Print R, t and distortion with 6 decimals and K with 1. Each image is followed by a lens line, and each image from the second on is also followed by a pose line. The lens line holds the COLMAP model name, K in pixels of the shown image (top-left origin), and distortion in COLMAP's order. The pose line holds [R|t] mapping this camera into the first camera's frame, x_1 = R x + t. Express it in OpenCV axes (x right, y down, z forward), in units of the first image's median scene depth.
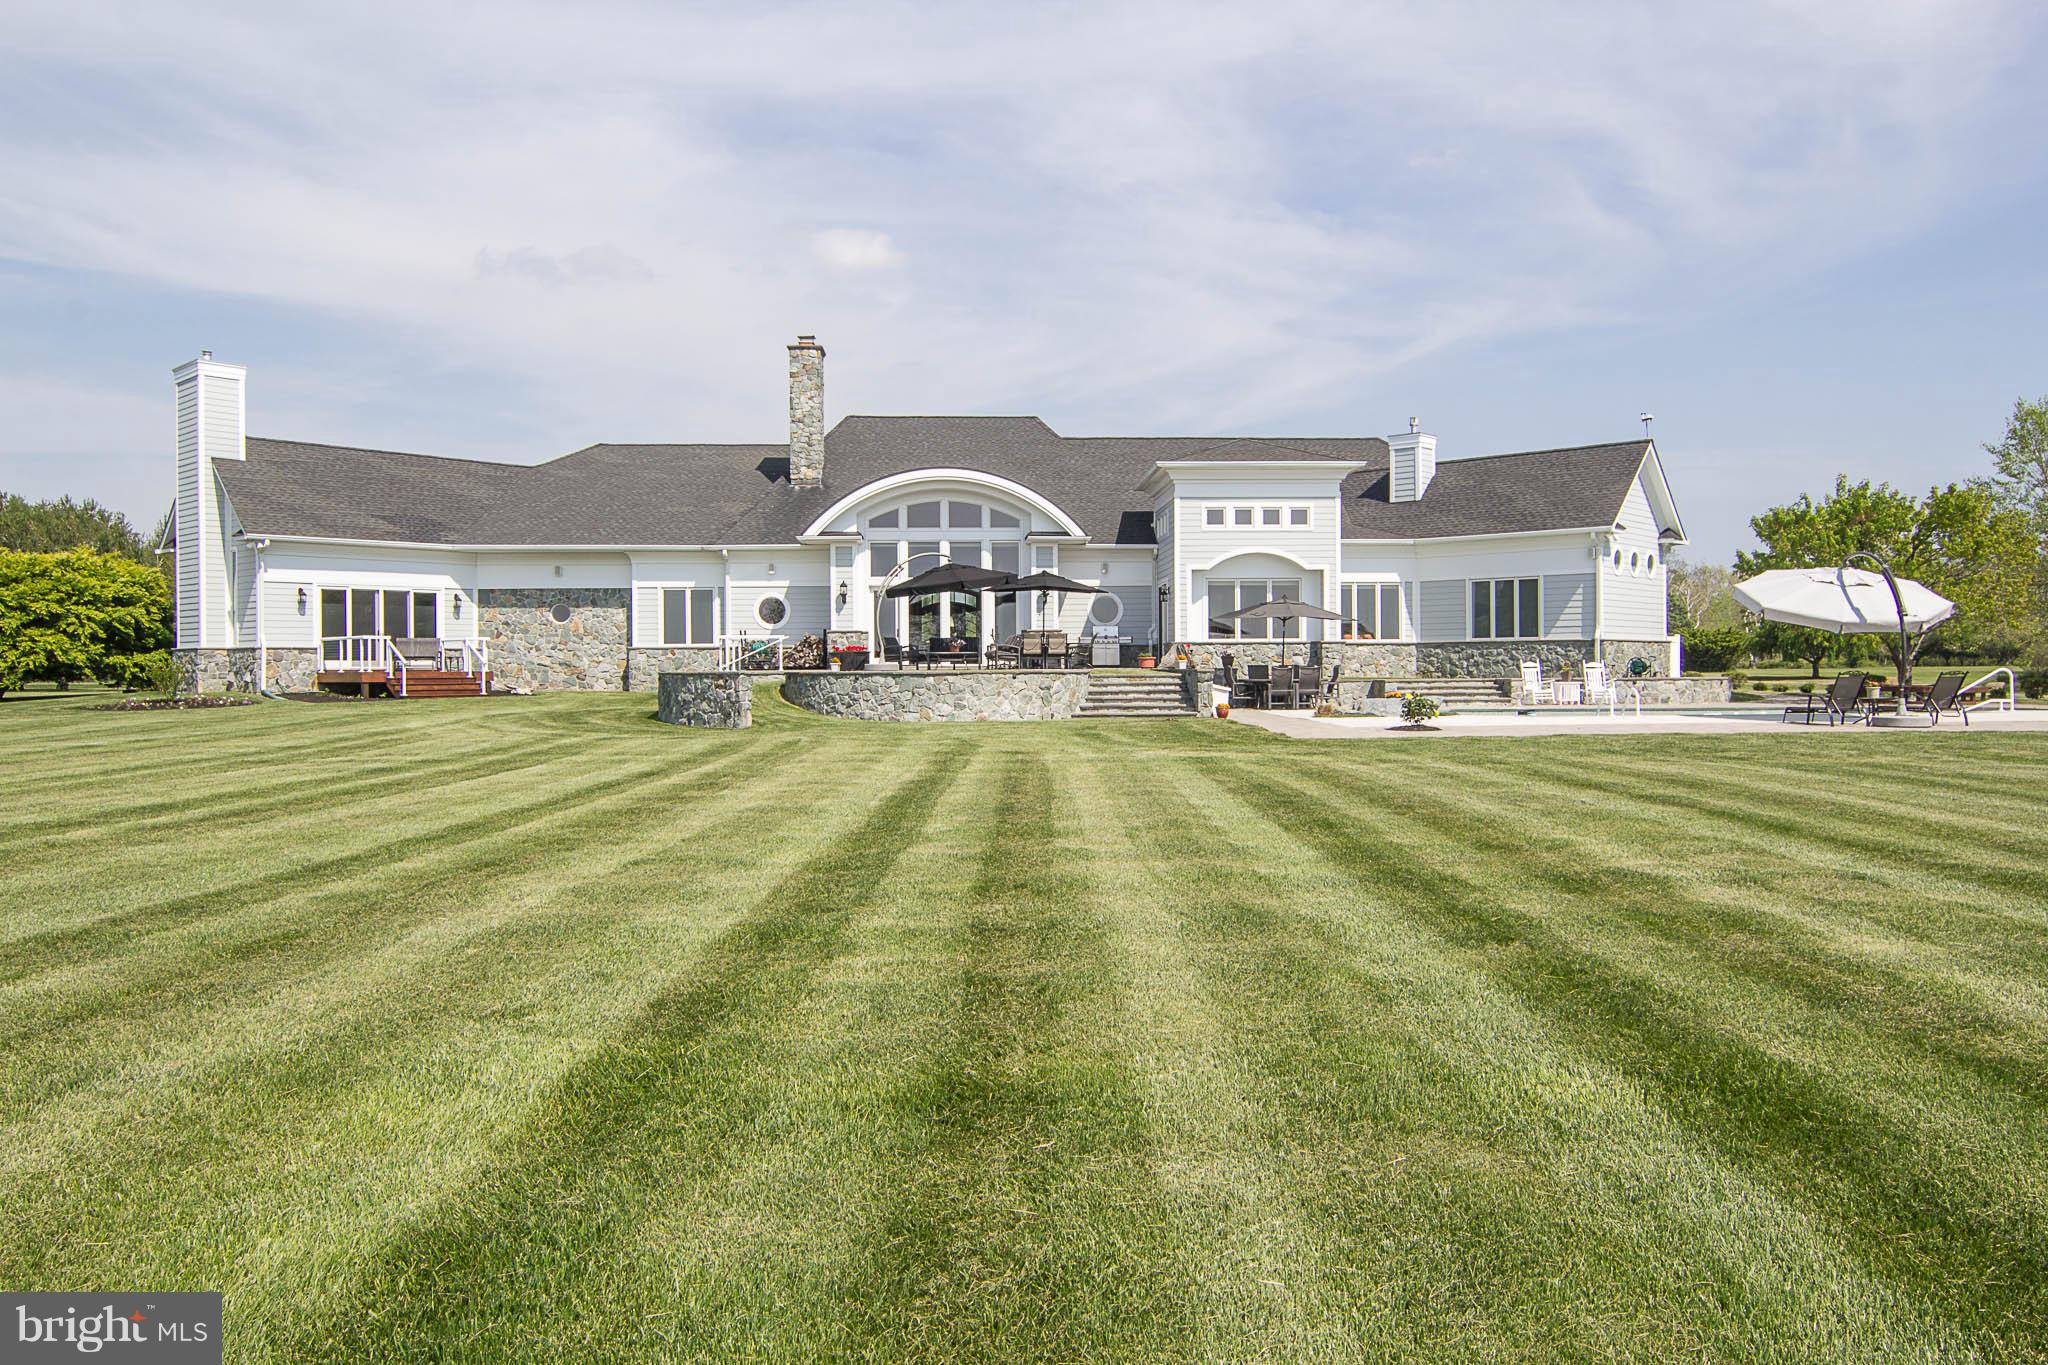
lens RADIAL K [[1518.5, 0, 1024.0], [0, 1518.5, 682.5], [0, 0, 1]] dist [0.000210, -0.000066]
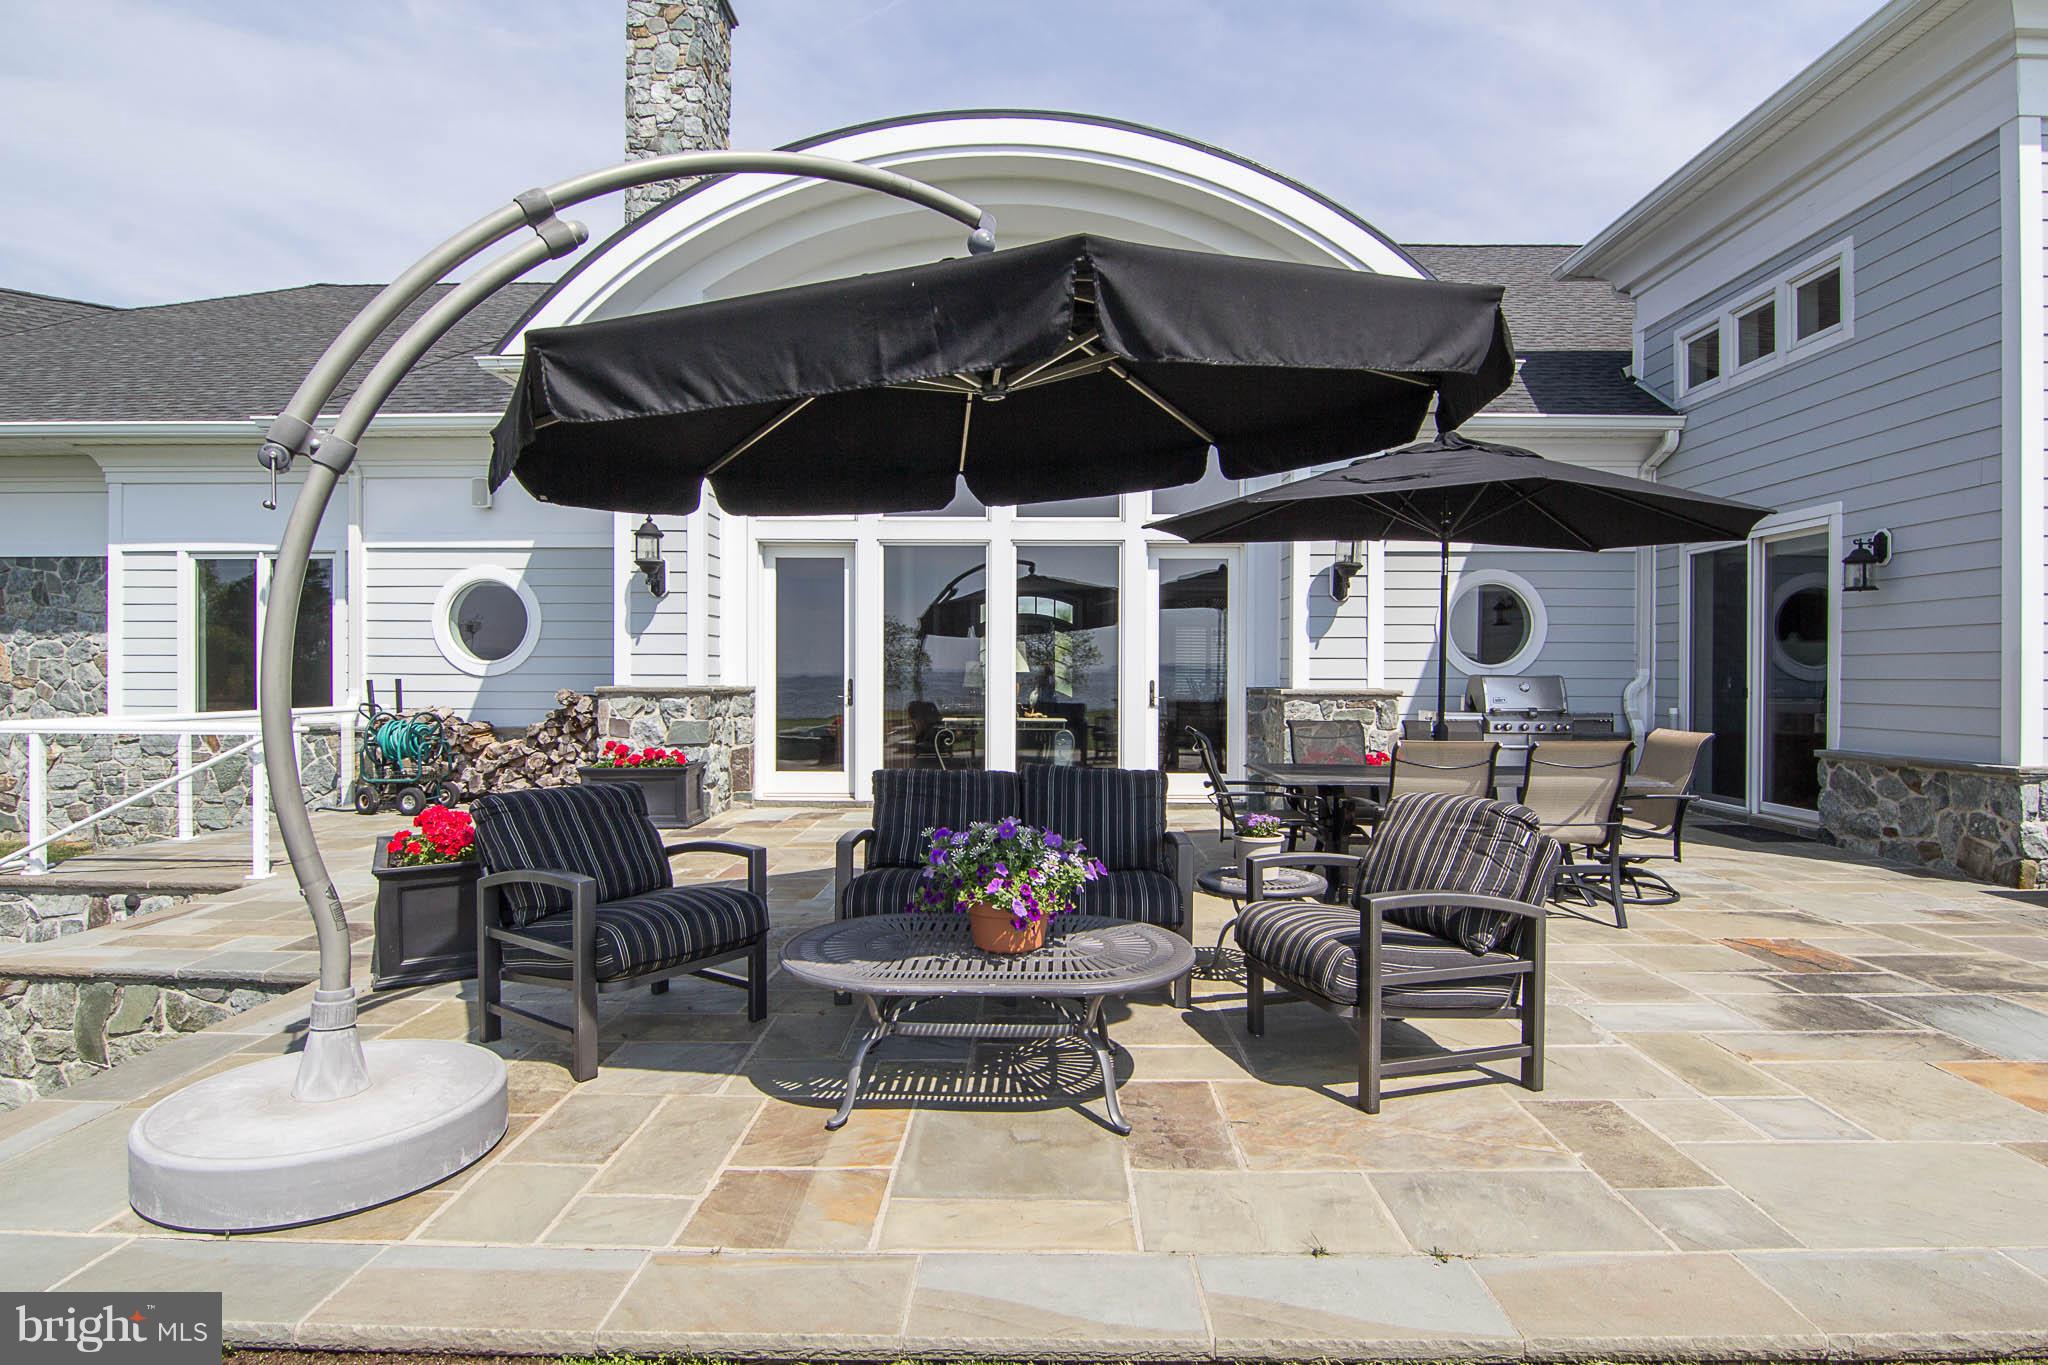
lens RADIAL K [[1041.9, 0, 1024.0], [0, 1041.9, 682.5], [0, 0, 1]] dist [-0.055987, 0.000010]
pose [[0.998190, 0.005173, -0.059917, -0.035181], [-0.005016, 0.999984, 0.002784, -0.034899], [0.059931, -0.002478, 0.998199, 0.782929]]
